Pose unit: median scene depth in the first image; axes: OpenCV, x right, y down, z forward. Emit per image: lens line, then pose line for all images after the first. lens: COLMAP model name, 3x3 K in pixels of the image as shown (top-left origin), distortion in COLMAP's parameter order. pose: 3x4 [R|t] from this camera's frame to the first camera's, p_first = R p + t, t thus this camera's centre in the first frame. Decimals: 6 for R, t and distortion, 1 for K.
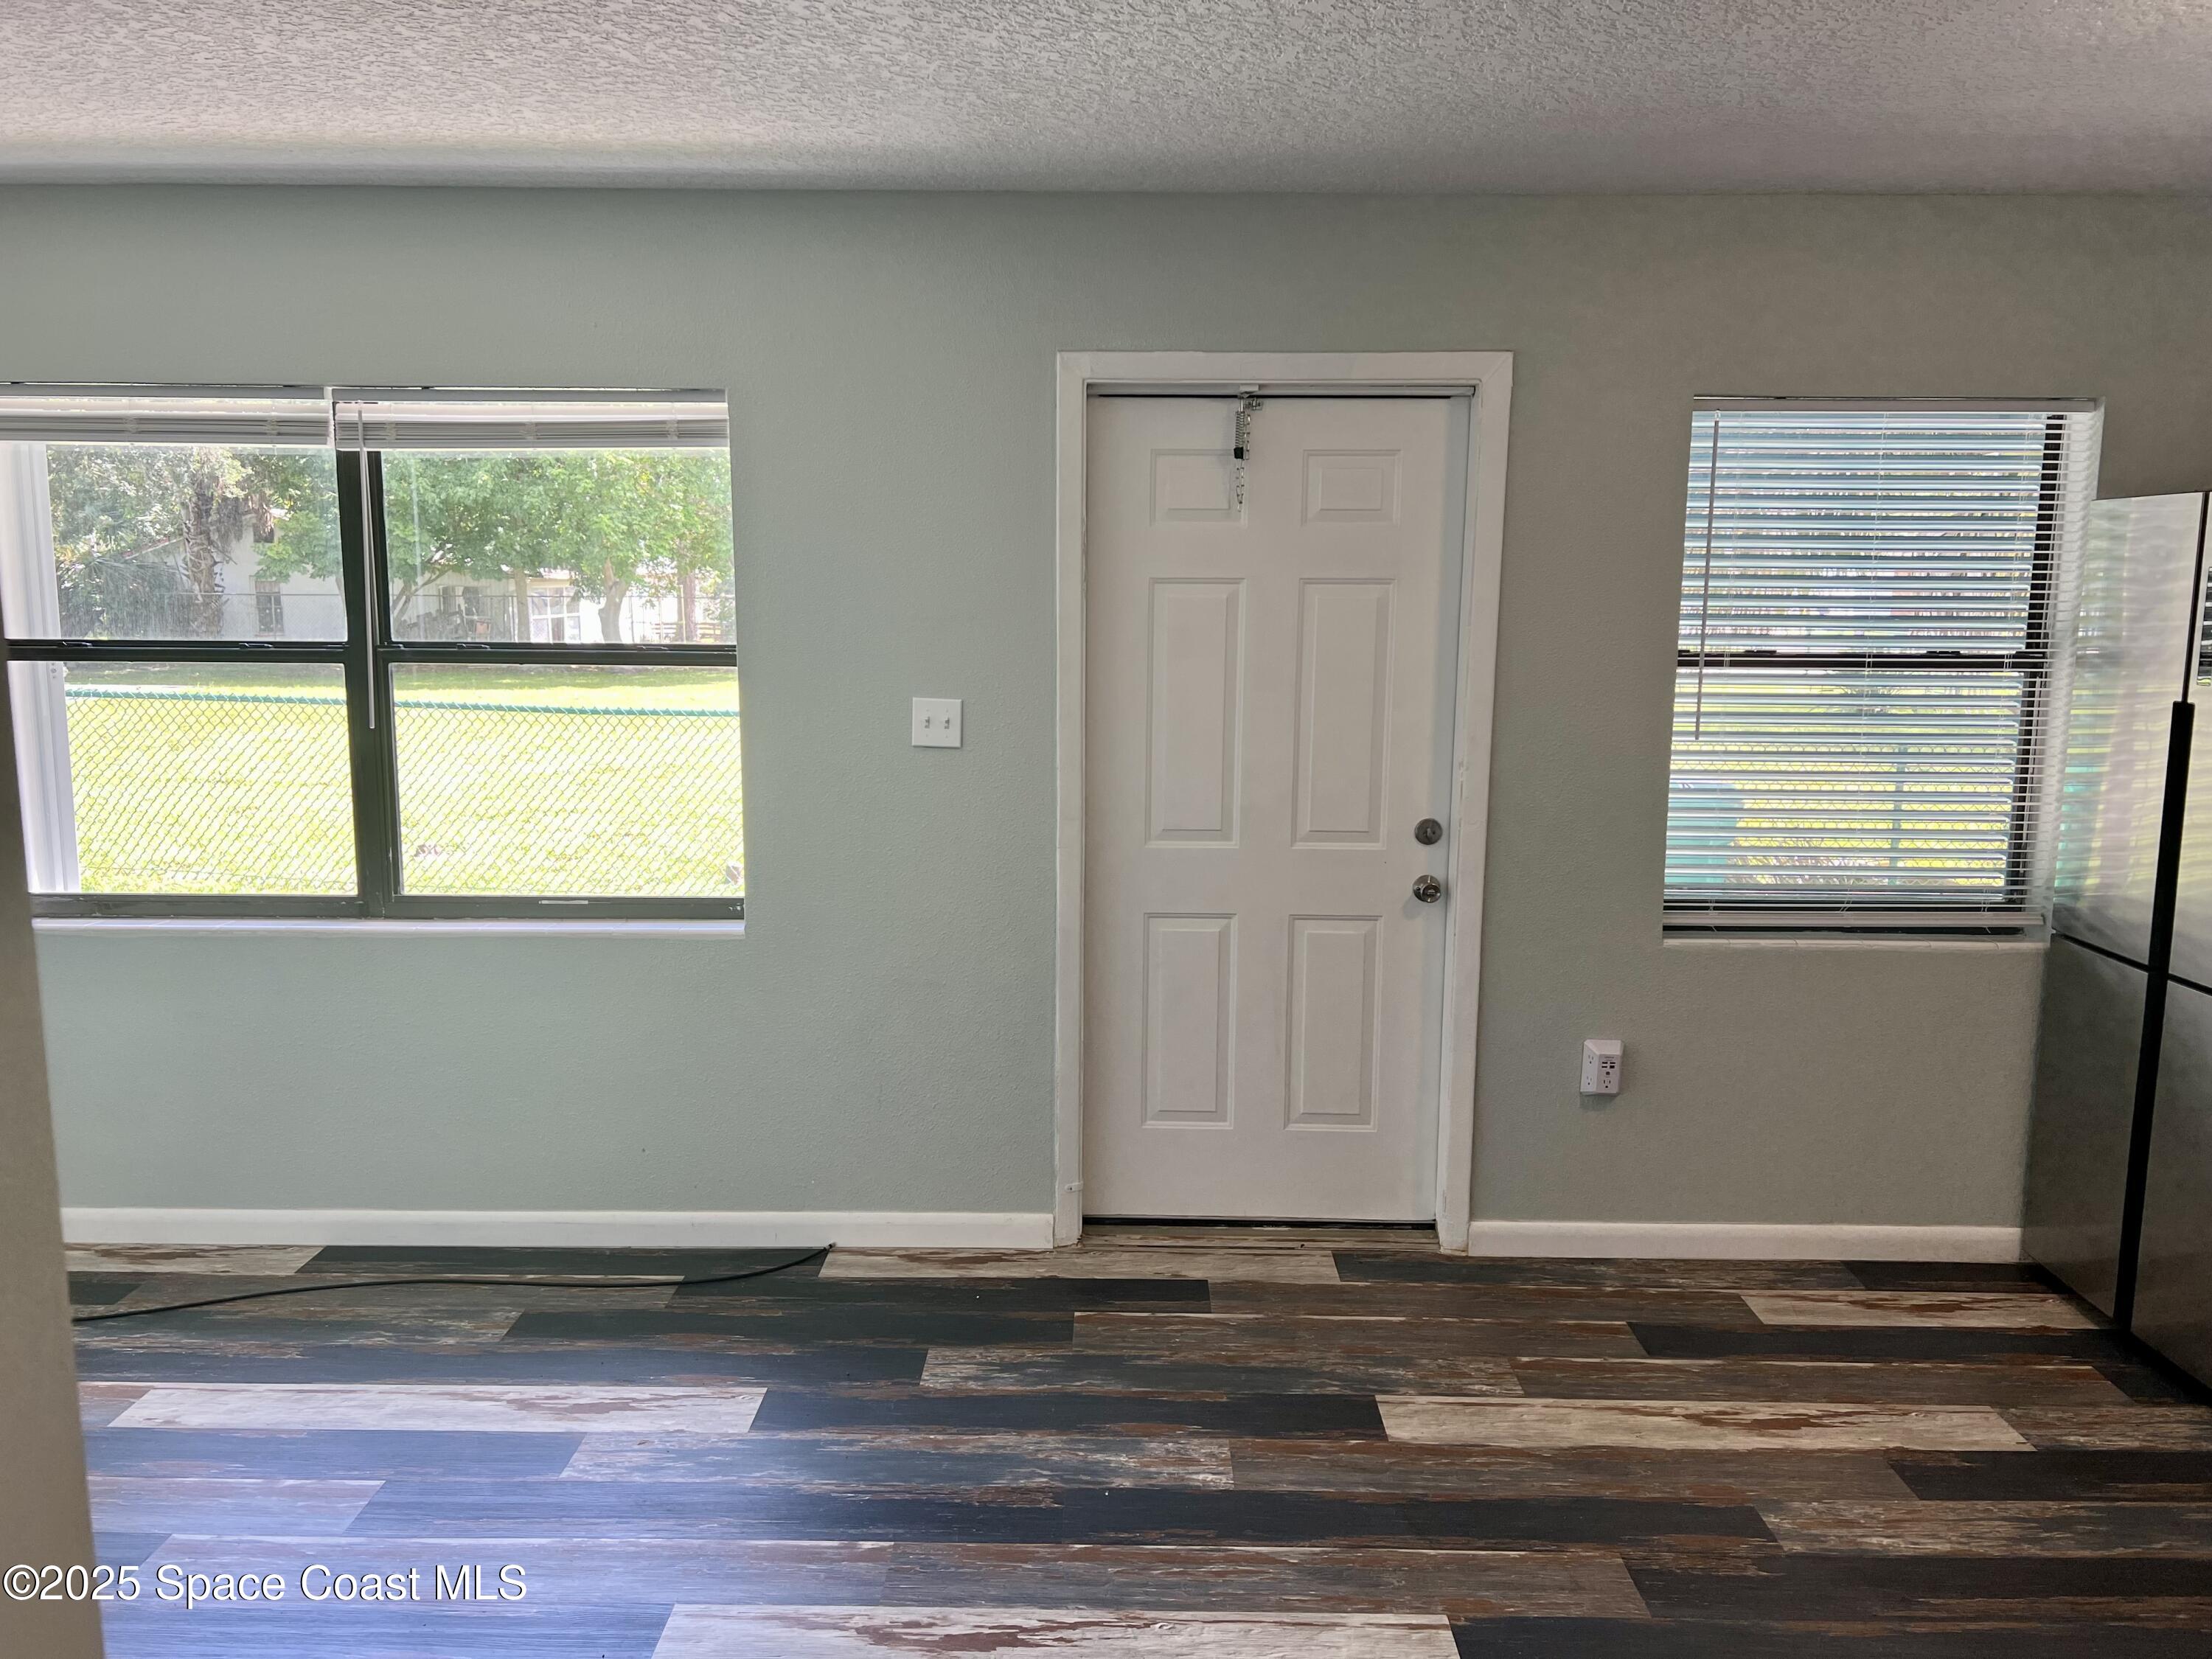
lens RADIAL K [[1675.0, 0, 1111.2], [0, 1675.0, 827.3], [0, 0, 1]] dist [0.029927, -0.026788]
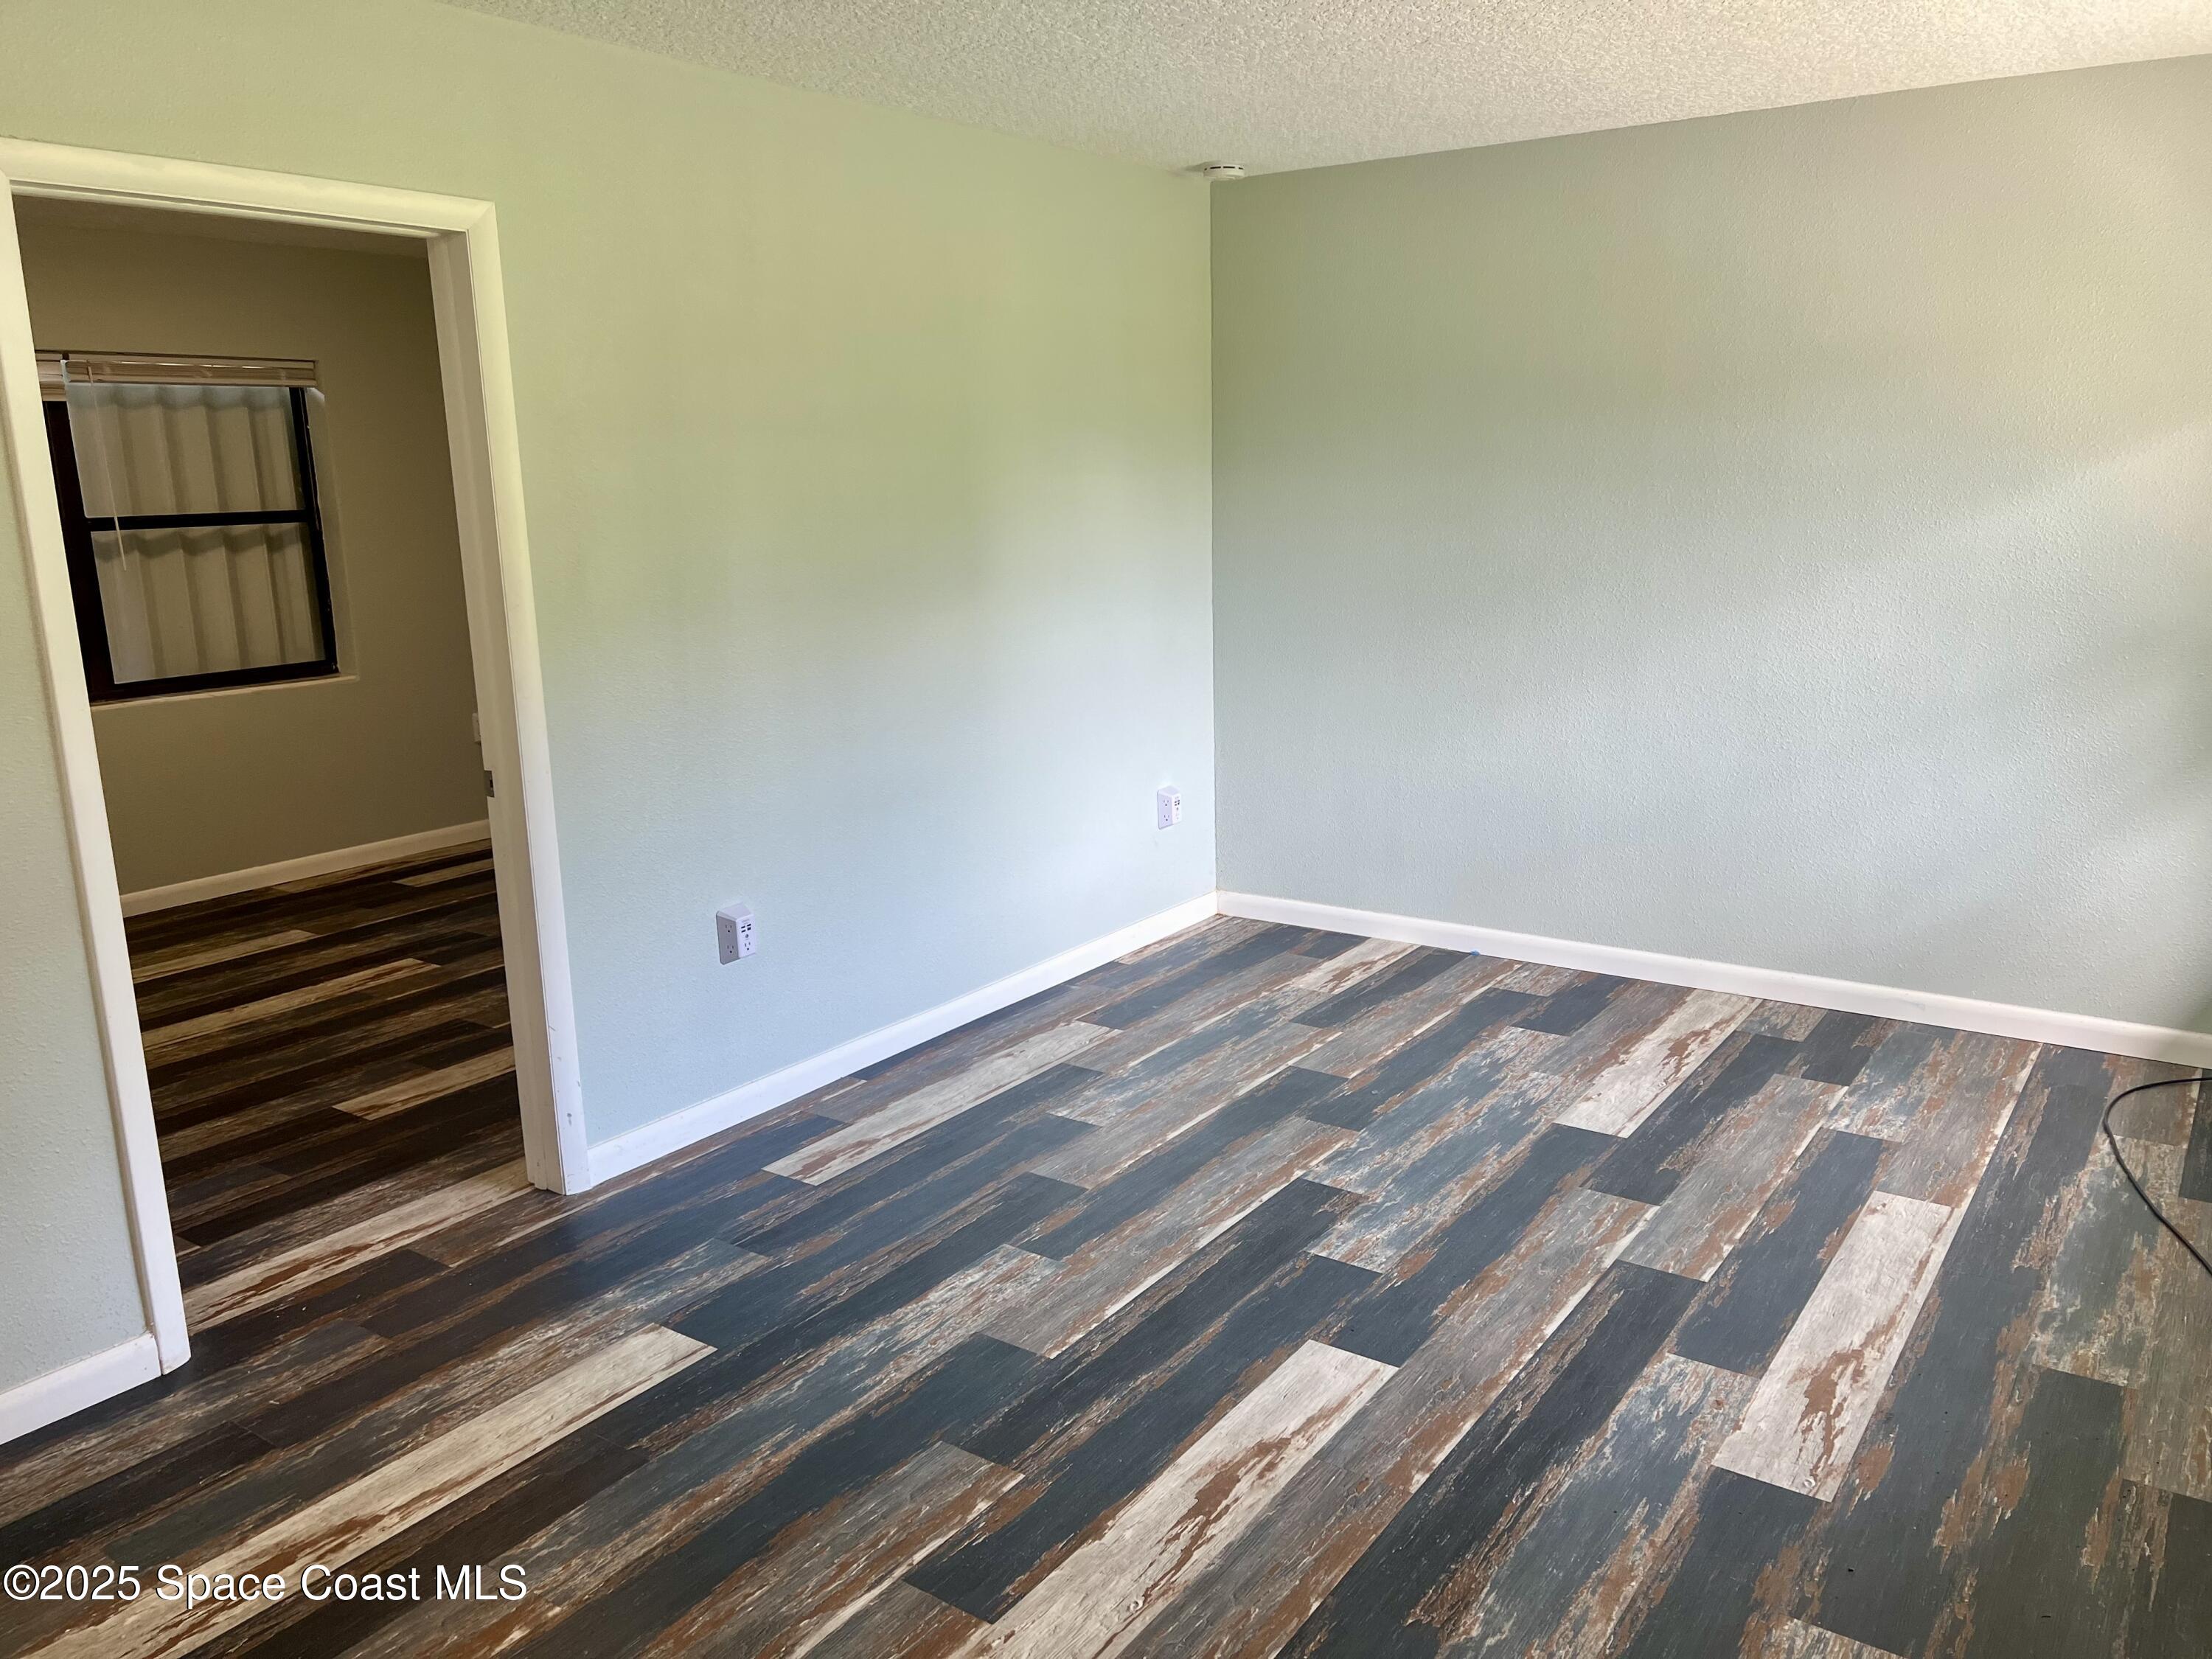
lens RADIAL K [[1675.0, 0, 1127.6], [0, 1675.0, 869.8], [0, 0, 1]] dist [0.029927, -0.026788]
pose [[-0.563920, 0.195482, -0.802359, 0.563750], [-0.104782, 0.946791, 0.304314, -0.144575], [0.819155, 0.255682, -0.513432, 1.124230]]
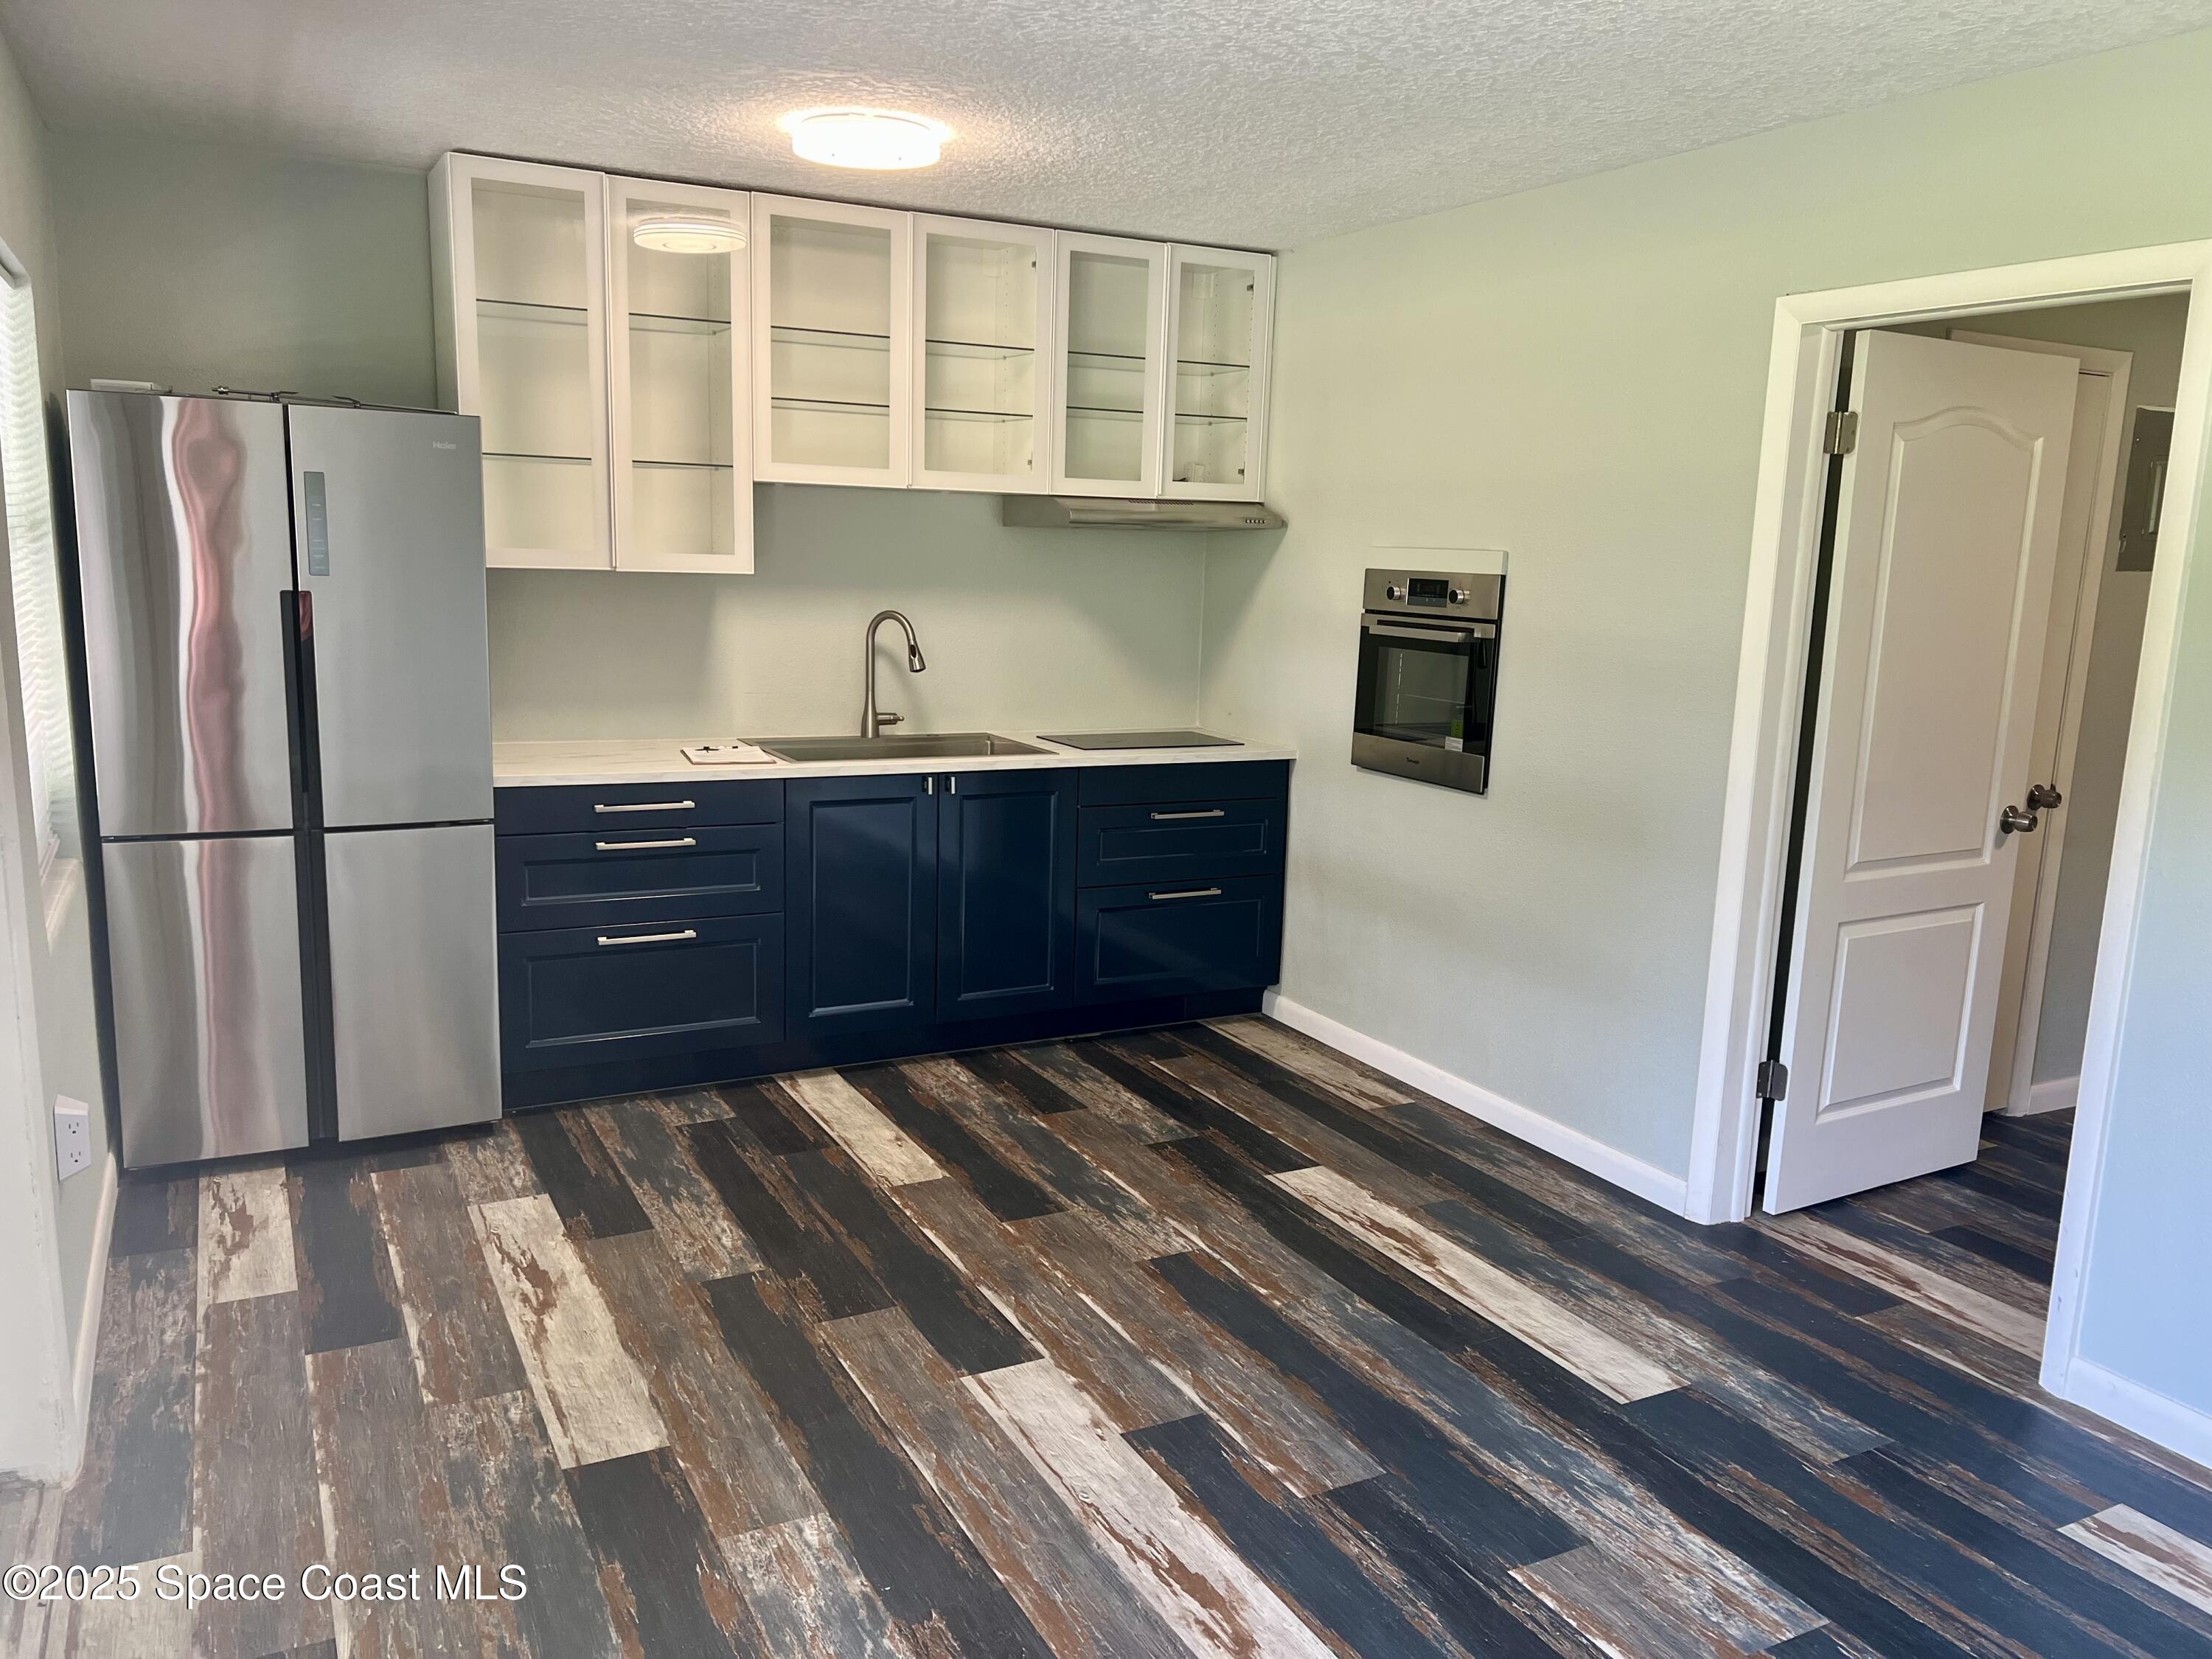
lens RADIAL K [[1675.0, 0, 1113.0], [0, 1675.0, 824.1], [0, 0, 1]] dist [0.029927, -0.026788]
pose [[-0.469415, -0.173962, 0.865671, -0.679704], [0.094936, 0.964773, 0.245357, -0.160225], [-0.877859, 0.197357, -0.436364, 1.127207]]
